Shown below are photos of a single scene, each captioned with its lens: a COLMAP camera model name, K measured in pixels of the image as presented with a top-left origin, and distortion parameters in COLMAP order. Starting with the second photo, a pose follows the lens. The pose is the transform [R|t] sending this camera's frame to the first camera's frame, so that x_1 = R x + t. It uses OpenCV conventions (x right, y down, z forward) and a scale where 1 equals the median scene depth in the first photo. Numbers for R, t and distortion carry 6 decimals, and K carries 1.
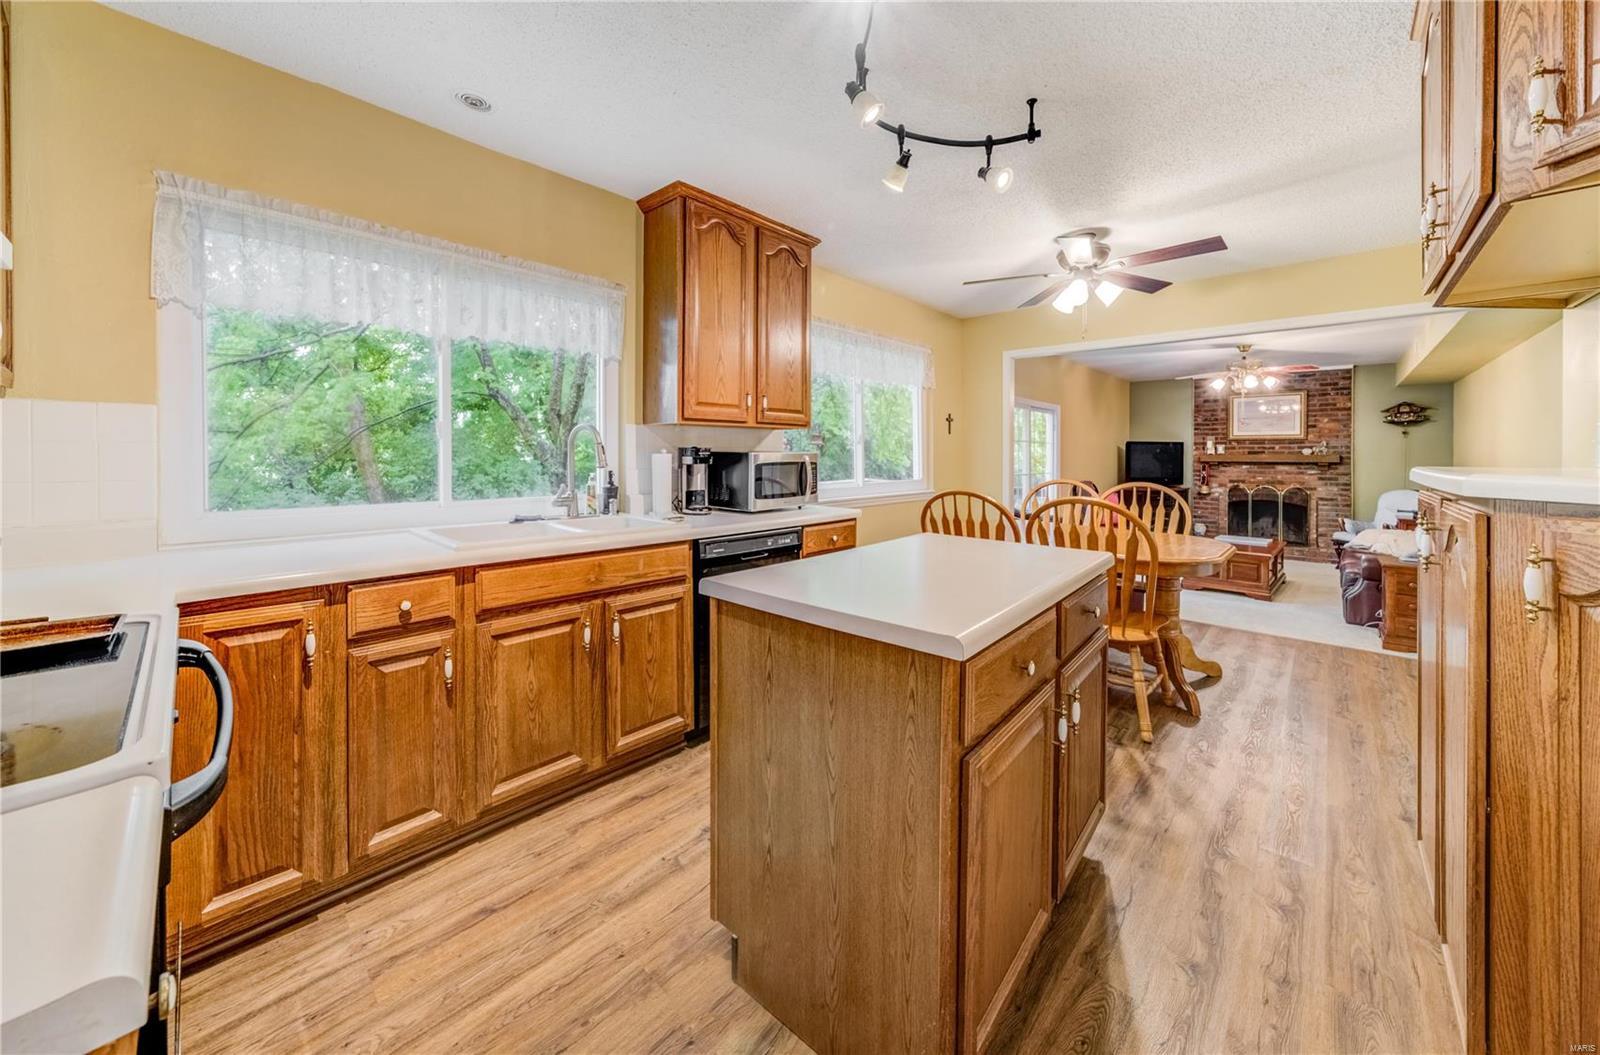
lens RADIAL K [[559.4, 0, 799.0], [0, 559.4, 457.2], [0, 0, 1]] dist [-0.008997, 0.000257]
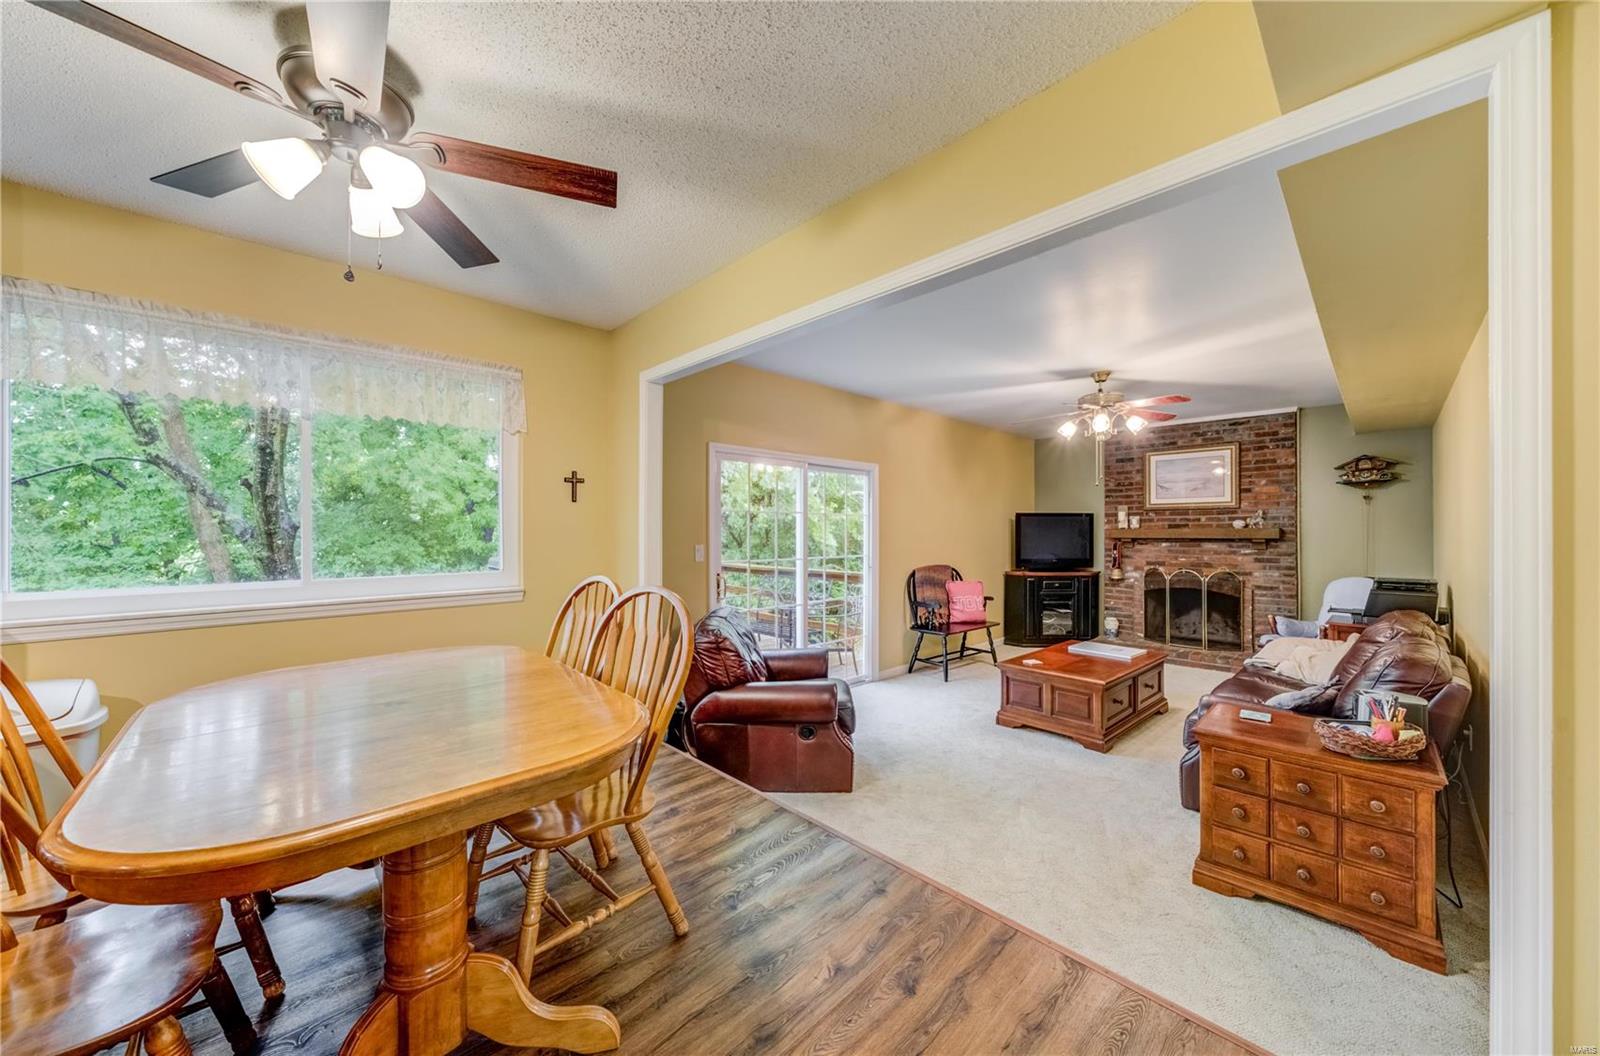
lens RADIAL K [[559.4, 0, 796.7], [0, 559.4, 531.4], [0, 0, 1]] dist [-0.008997, 0.000257]
pose [[0.998884, -0.006404, -0.046788, 0.350228], [0.006237, 0.999974, -0.003698, -0.001191], [0.046810, 0.003402, 0.998898, 0.218916]]
